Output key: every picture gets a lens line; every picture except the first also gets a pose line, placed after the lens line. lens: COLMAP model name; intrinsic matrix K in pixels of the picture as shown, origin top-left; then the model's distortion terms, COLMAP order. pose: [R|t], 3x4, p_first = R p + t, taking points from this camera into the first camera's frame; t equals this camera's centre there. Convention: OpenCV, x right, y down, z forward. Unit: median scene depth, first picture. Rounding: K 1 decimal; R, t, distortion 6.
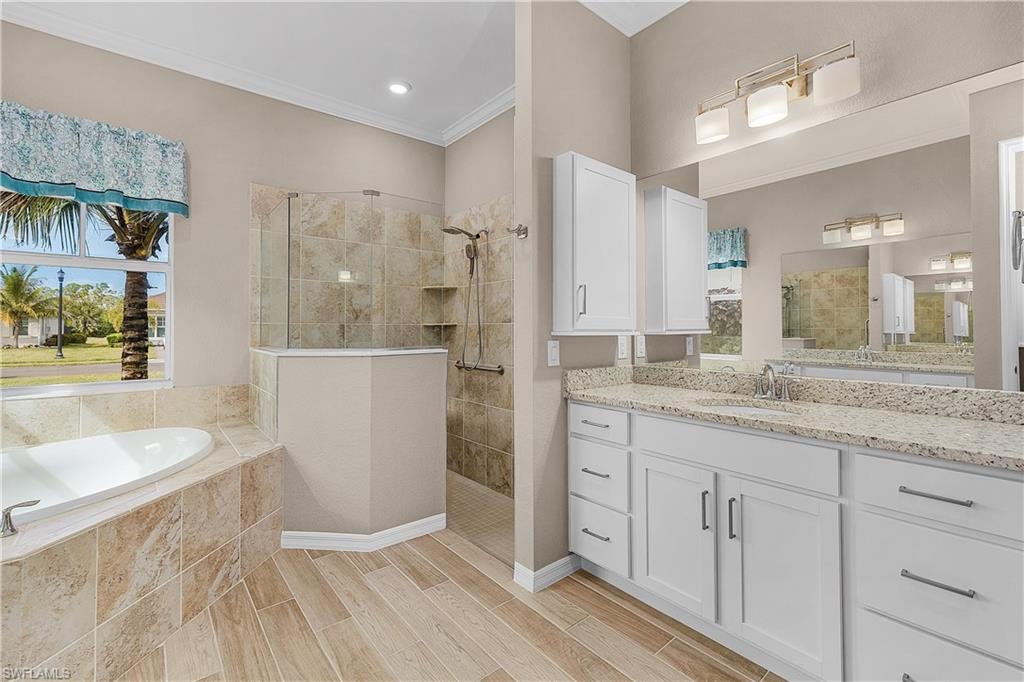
lens RADIAL K [[439.0, 0, 514.1], [0, 439.0, 325.7], [0, 0, 1]] dist [-0.001900, -0.000170]
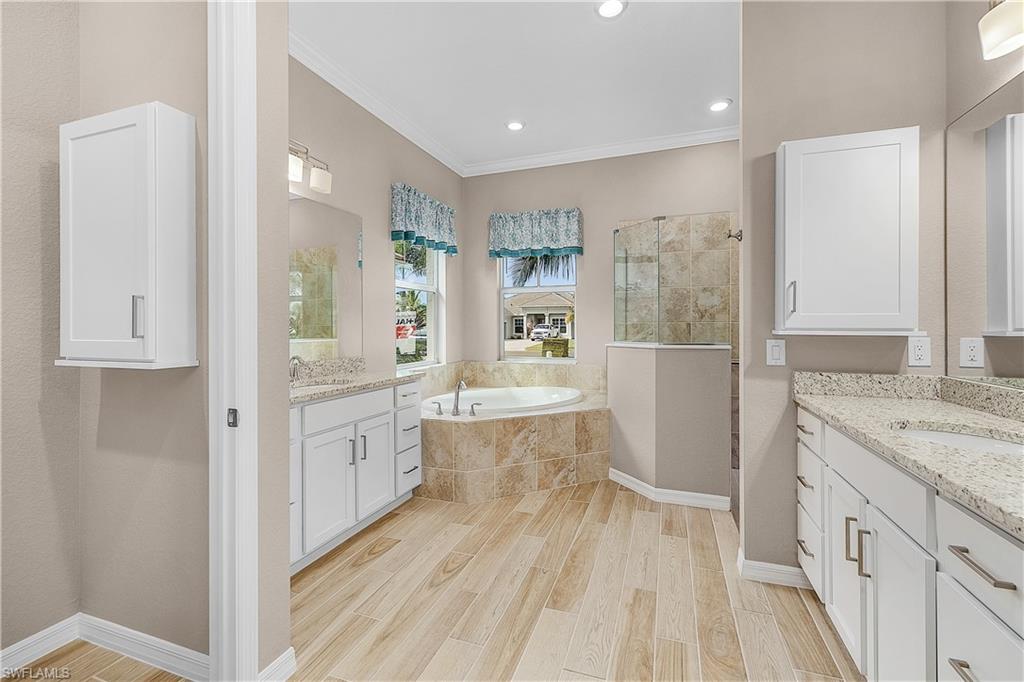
lens RADIAL K [[437.5, 0, 515.7], [0, 437.5, 333.2], [0, 0, 1]] dist [0.009325, -0.000499]
pose [[0.516118, 0.012581, -0.856425, 0.607583], [0.008223, 0.999773, 0.019642, -0.004199], [0.856478, -0.017181, 0.515897, -0.002920]]
